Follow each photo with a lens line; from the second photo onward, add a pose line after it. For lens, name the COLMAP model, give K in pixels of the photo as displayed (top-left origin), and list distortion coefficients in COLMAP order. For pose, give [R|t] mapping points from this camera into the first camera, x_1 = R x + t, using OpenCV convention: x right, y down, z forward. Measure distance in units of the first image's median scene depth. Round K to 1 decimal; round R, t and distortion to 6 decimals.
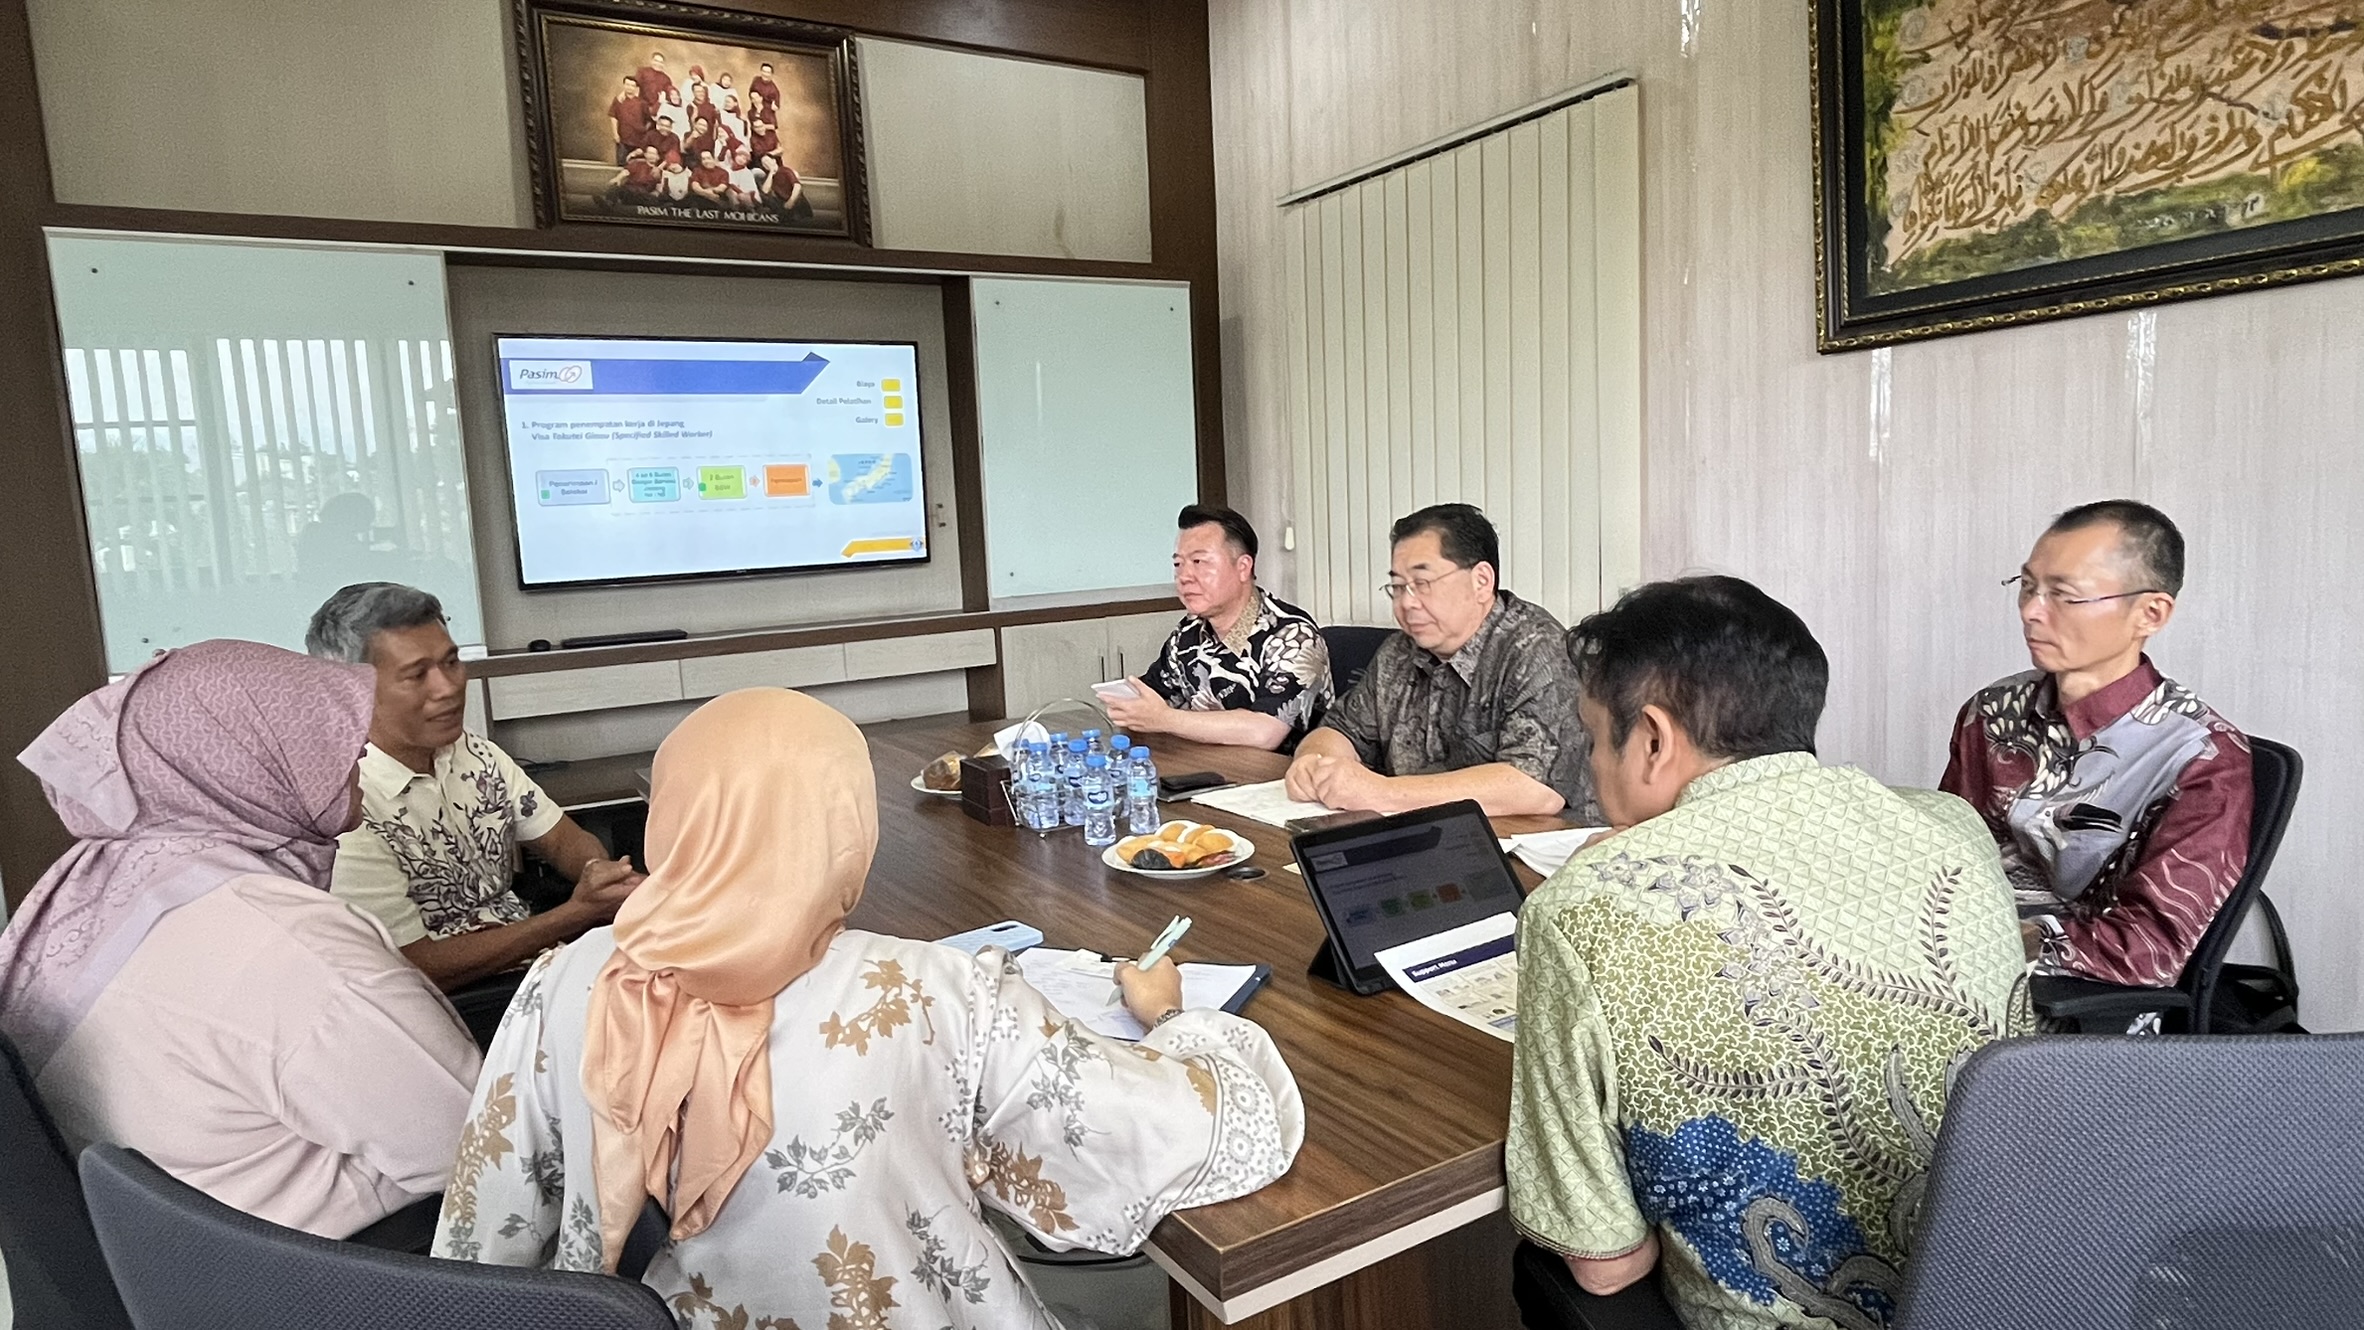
lens RADIAL K [[1315.0, 0, 1171.1], [0, 1315.0, 674.6], [0, 0, 1]] dist [-0.001135, -0.000575]
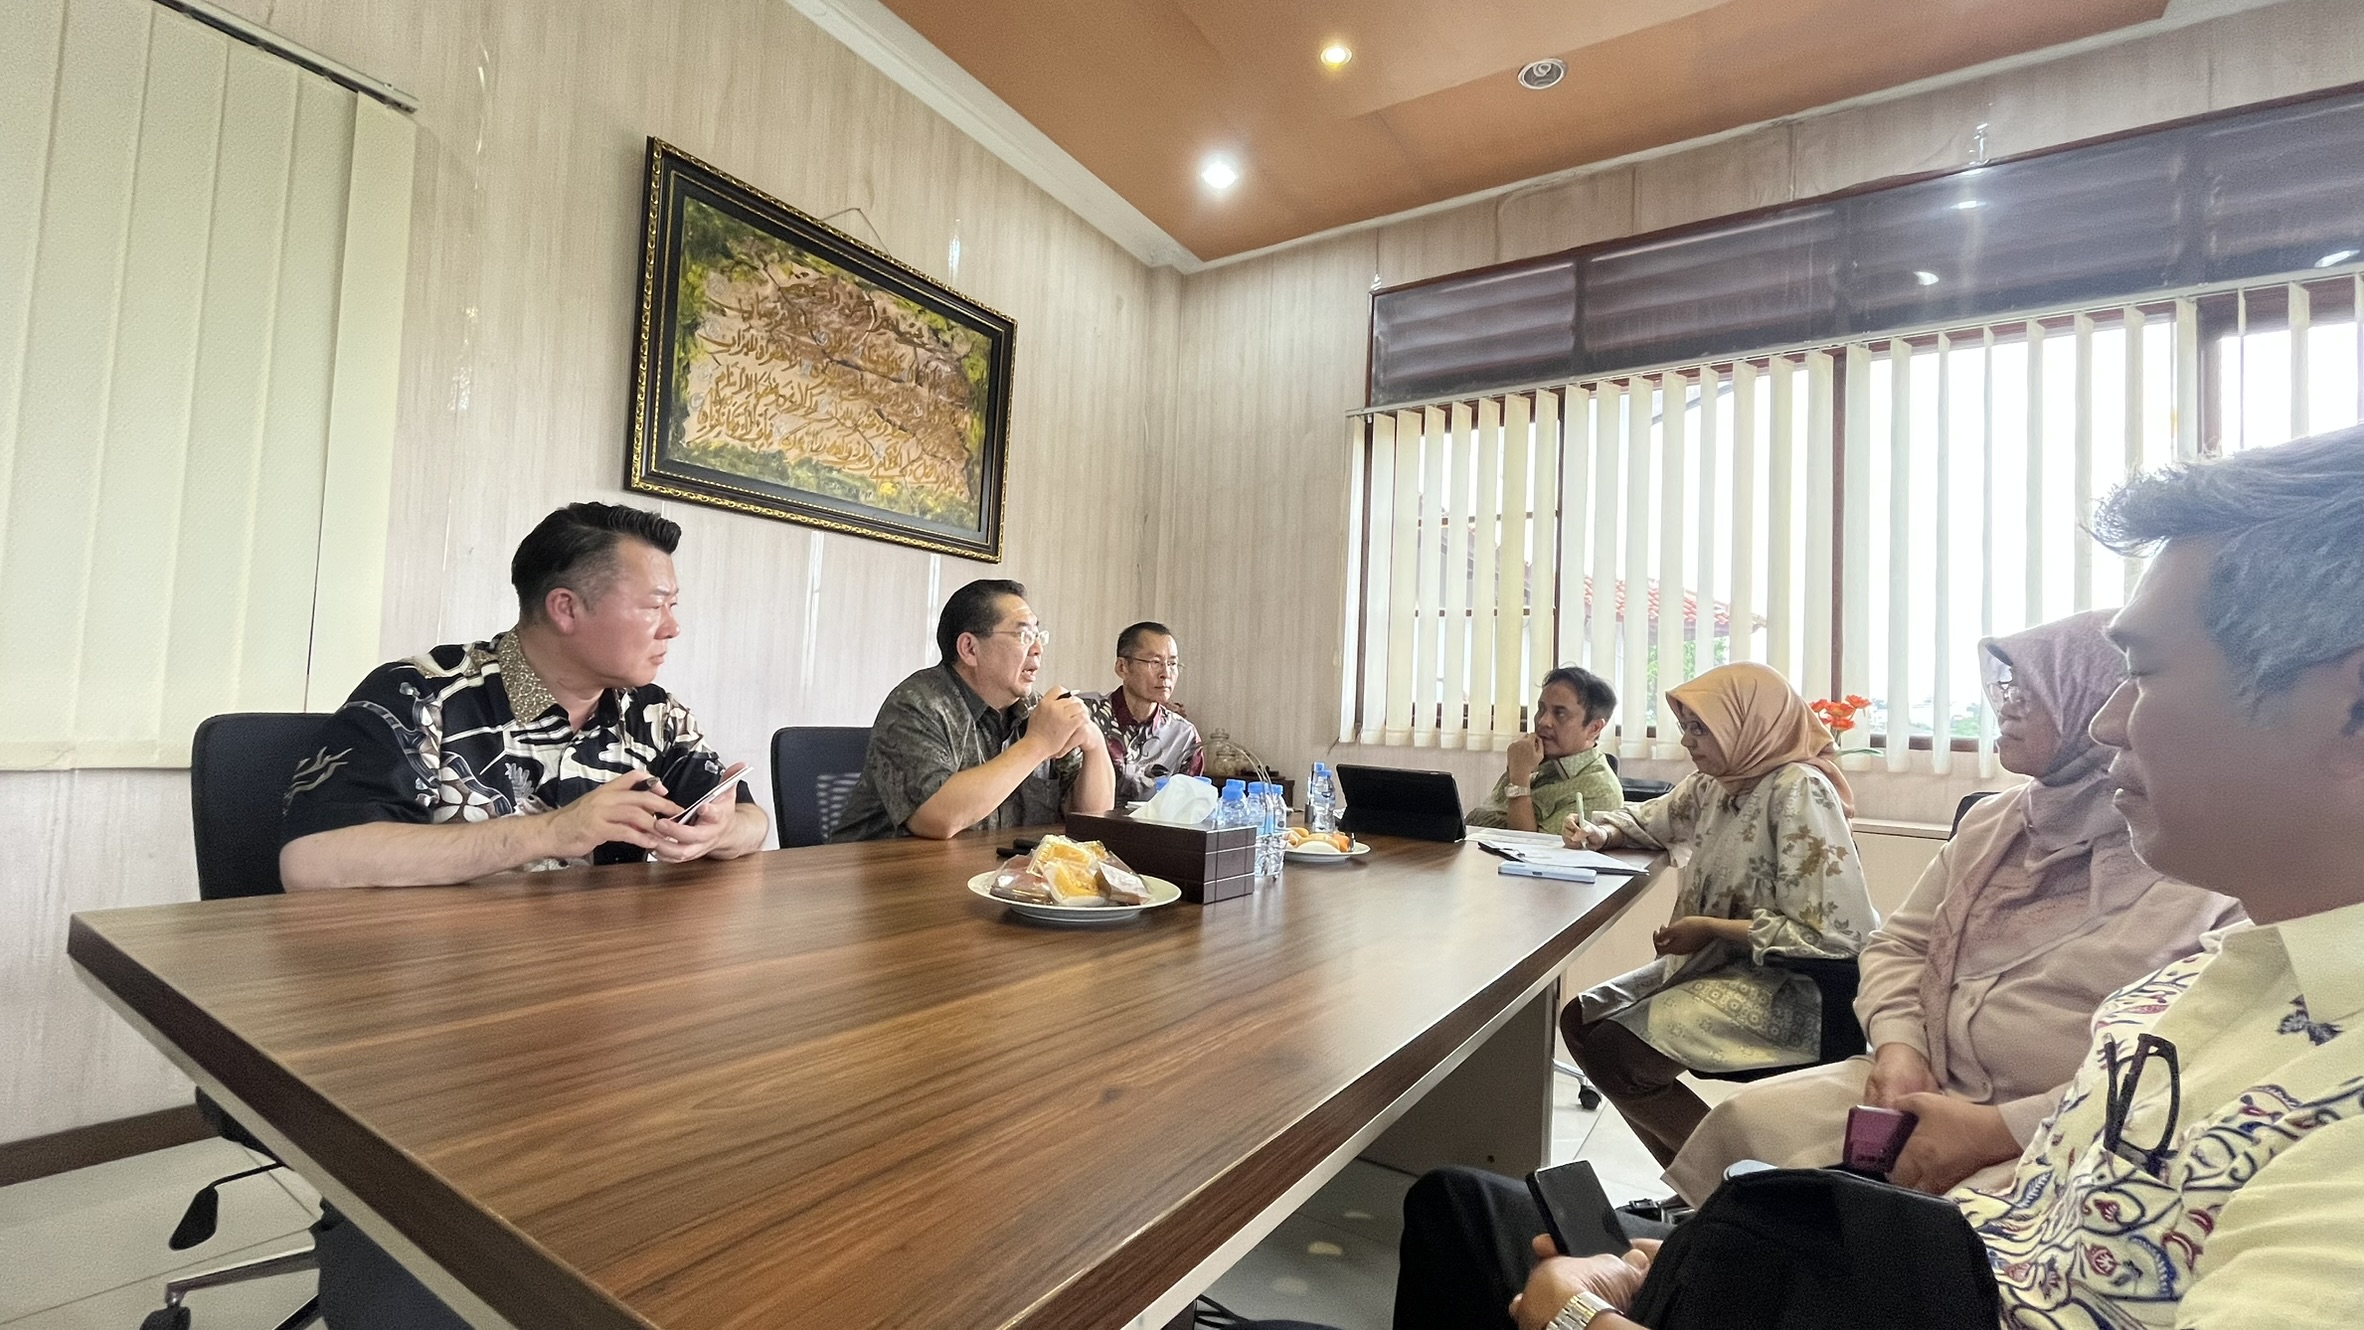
lens RADIAL K [[976.3, 0, 1180.7], [0, 976.3, 668.2], [0, 0, 1]] dist [0.001299, -0.000967]
pose [[-0.433299, 0.069751, 0.898547, -0.672430], [0.084500, 0.995753, -0.036549, -0.012135], [-0.897280, 0.060090, -0.437352, 1.270882]]
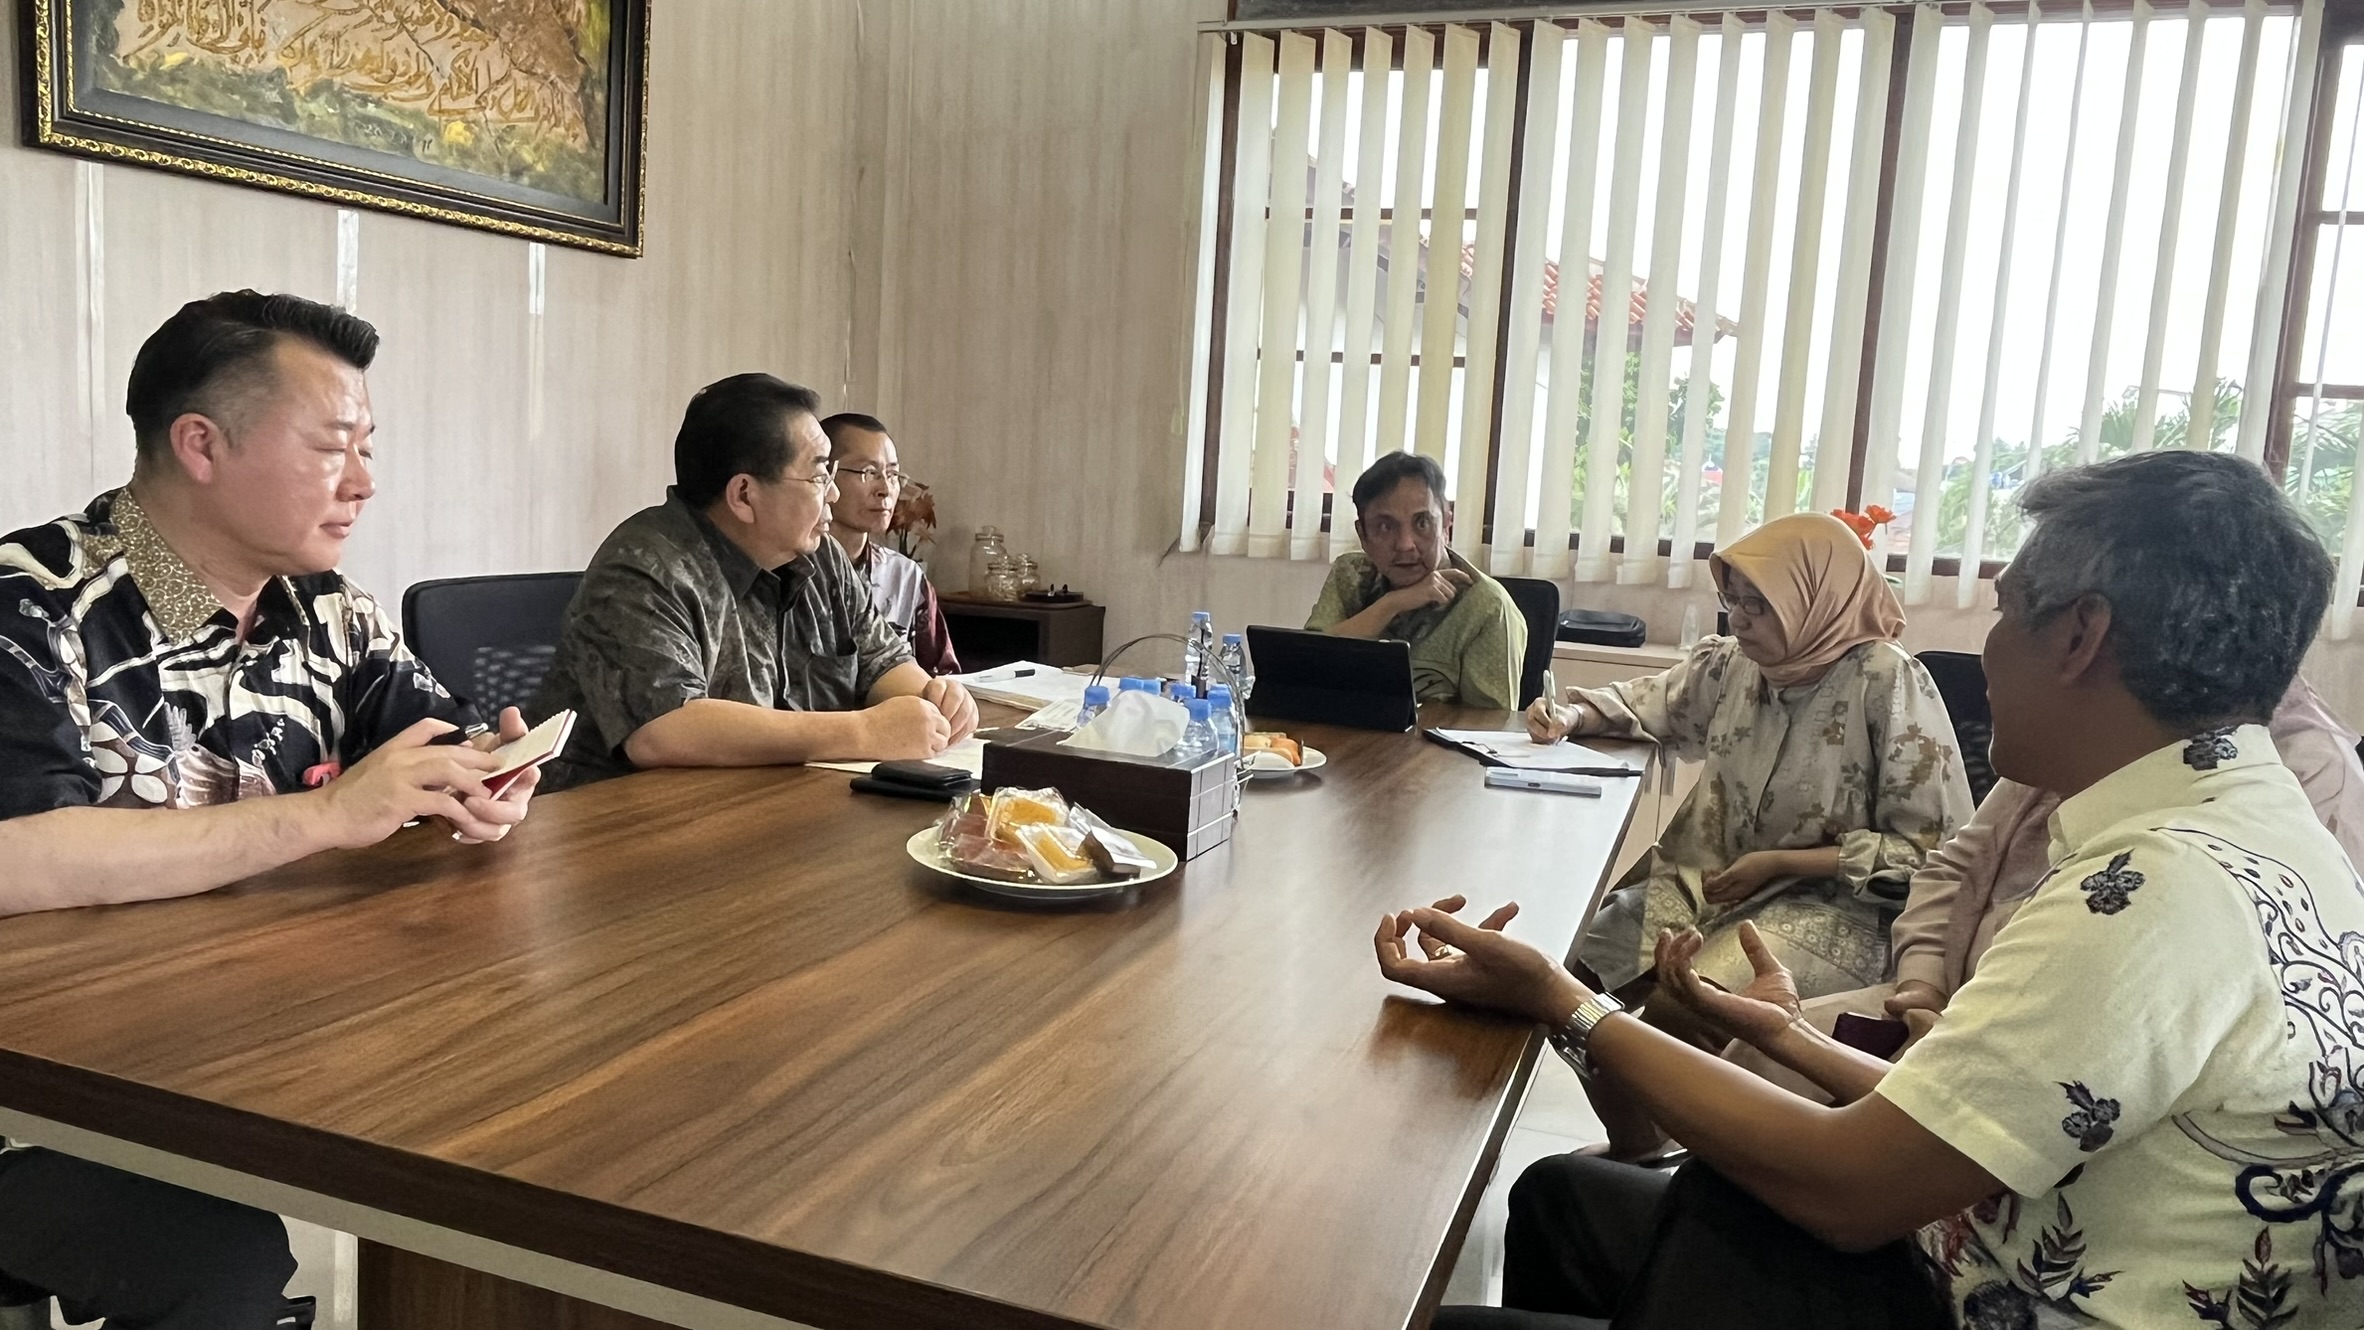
lens RADIAL K [[1624.1, 0, 1182.6], [0, 1624.1, 667.9], [0, 0, 1]] dist [0.001769, -0.007049]
pose [[-0.626697, -0.089196, 0.774141, -0.729327], [0.065552, 0.983872, 0.166428, -0.107381], [-0.776501, 0.155047, -0.610743, 1.464155]]
